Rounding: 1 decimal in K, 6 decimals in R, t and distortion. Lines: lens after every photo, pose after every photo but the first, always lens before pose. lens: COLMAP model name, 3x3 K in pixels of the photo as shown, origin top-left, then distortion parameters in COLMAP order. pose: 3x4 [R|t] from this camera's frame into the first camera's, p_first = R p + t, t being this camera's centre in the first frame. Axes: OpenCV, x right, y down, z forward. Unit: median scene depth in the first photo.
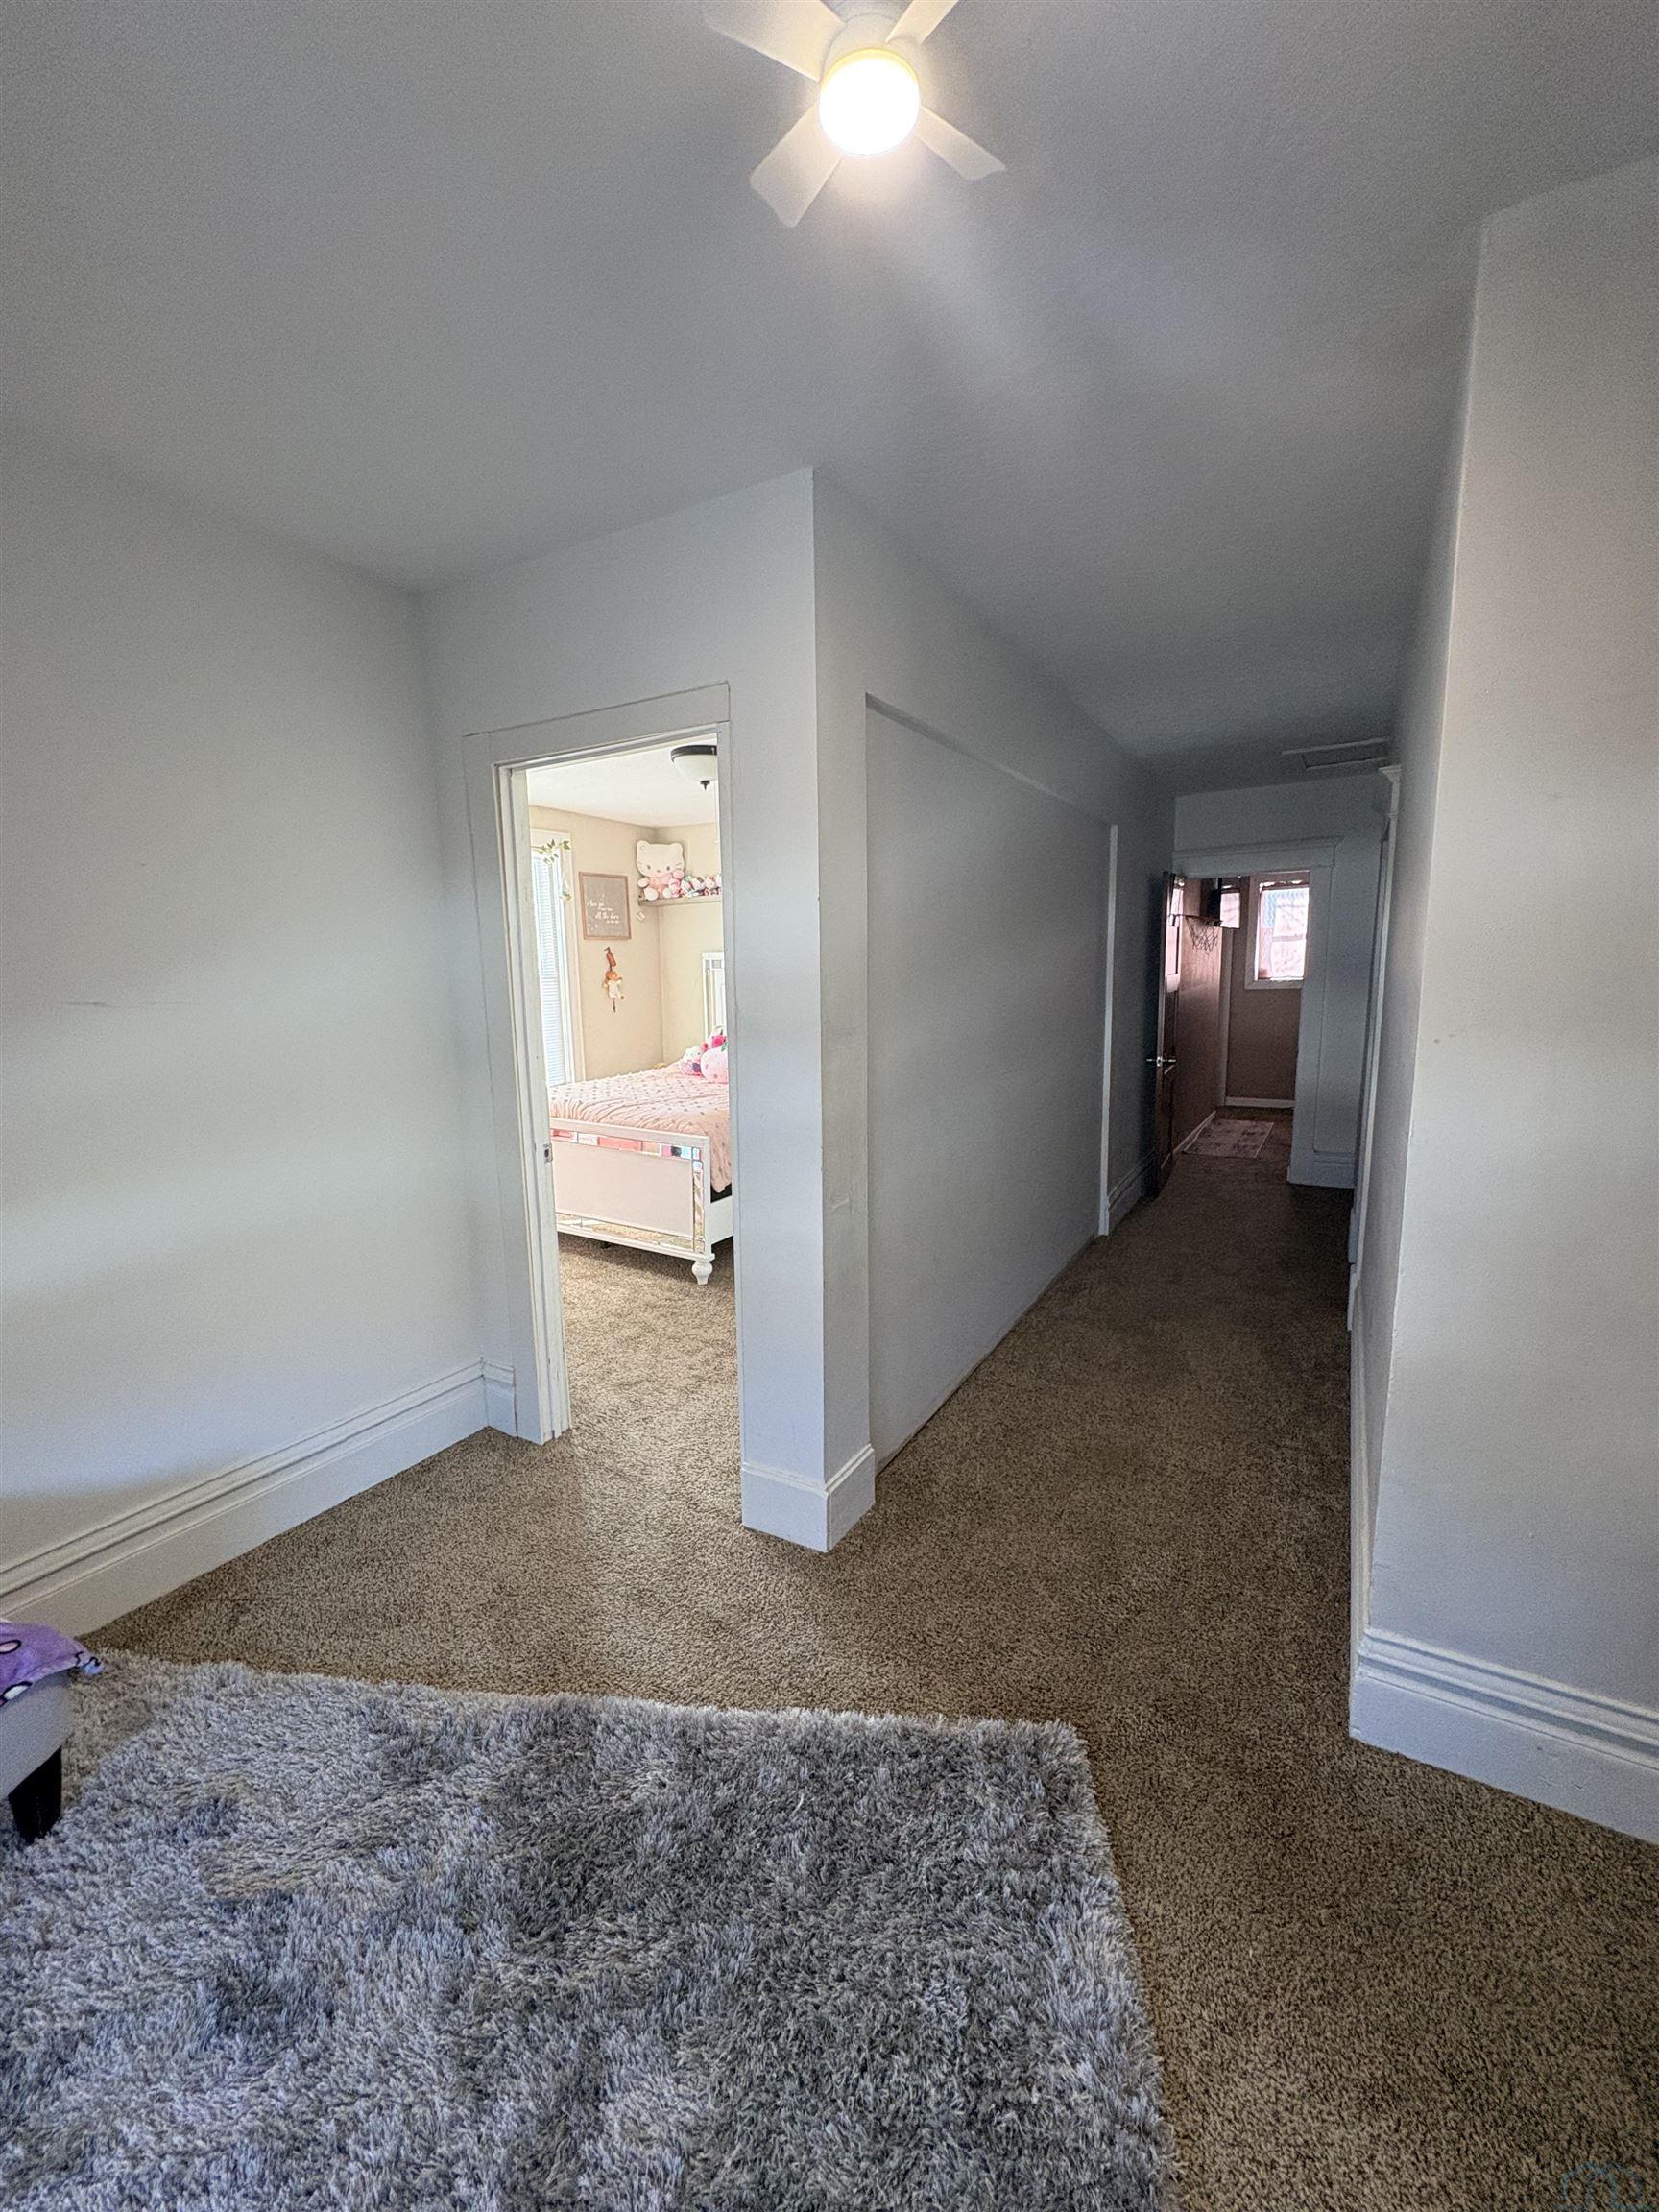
lens RADIAL K [[881.6, 0, 834.6], [0, 881.6, 1113.4], [0, 0, 1]] dist [-0.001264, 0.001347]
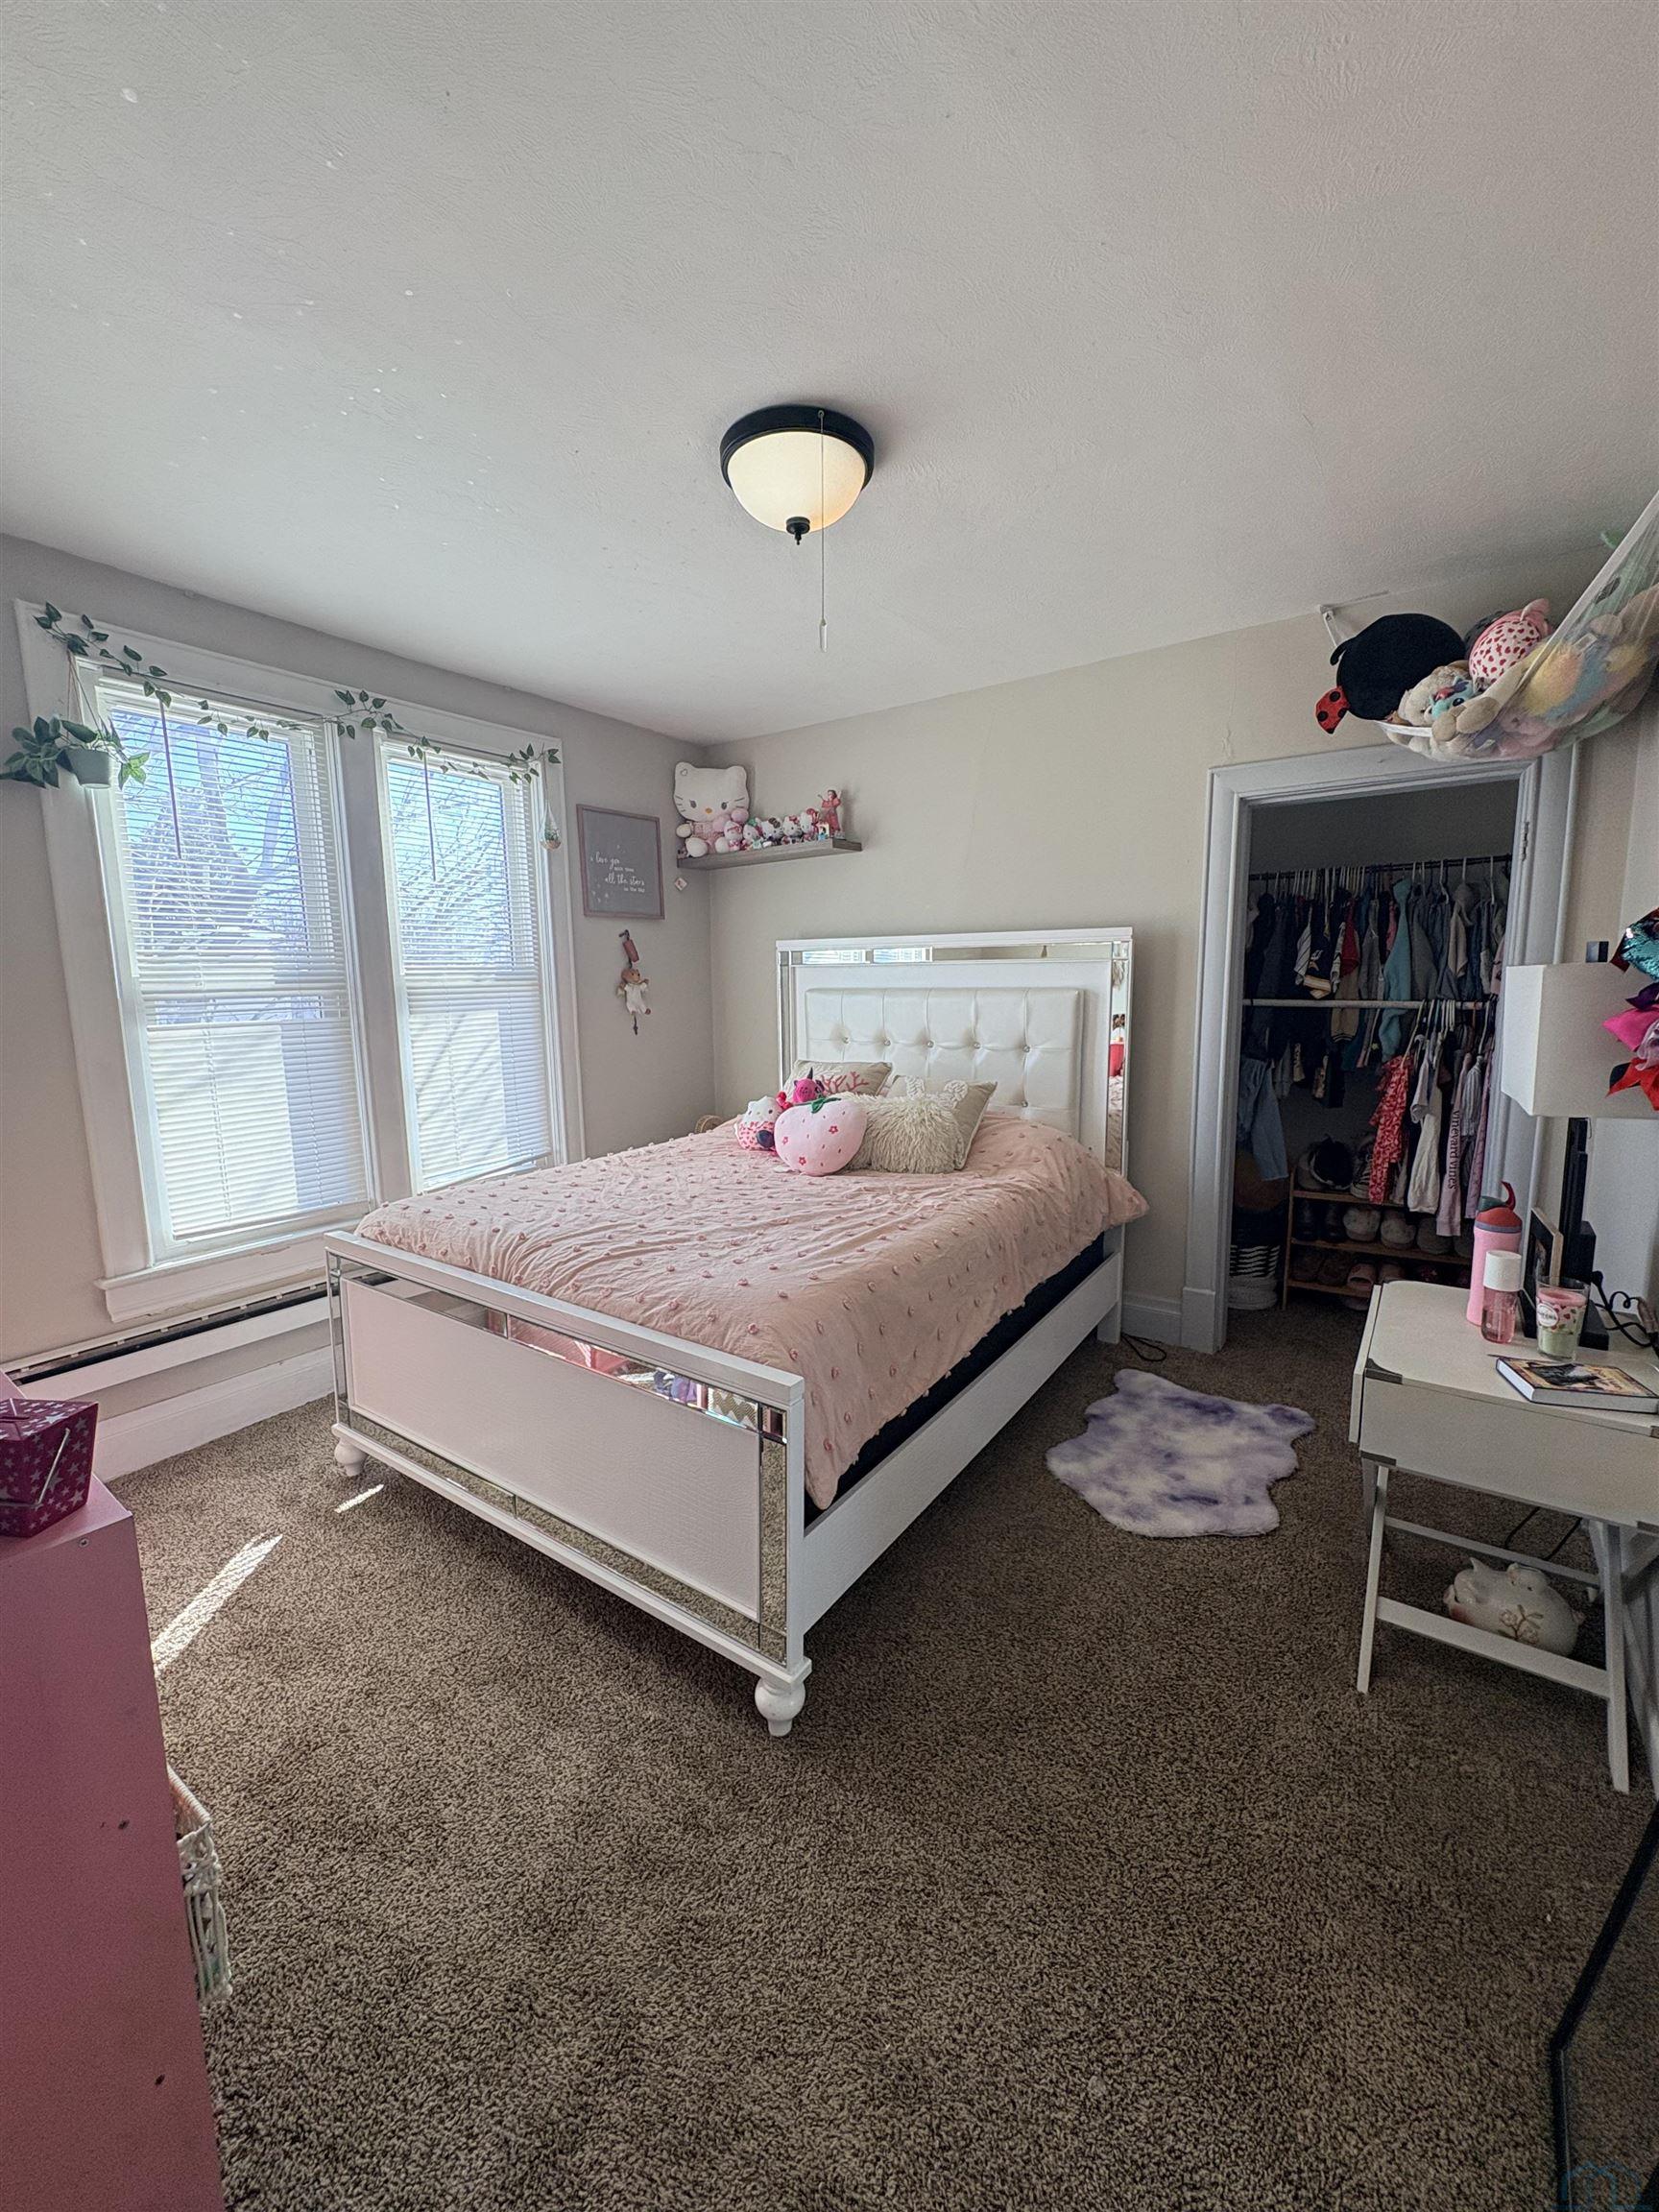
lens RADIAL K [[881.6, 0, 824.2], [0, 881.6, 1107.9], [0, 0, 1]] dist [-0.001264, 0.001347]
pose [[0.996713, 0.011118, -0.080250, -0.069543], [-0.012593, 0.999760, -0.017903, -0.057000], [0.080032, 0.018855, 0.996614, 0.412425]]
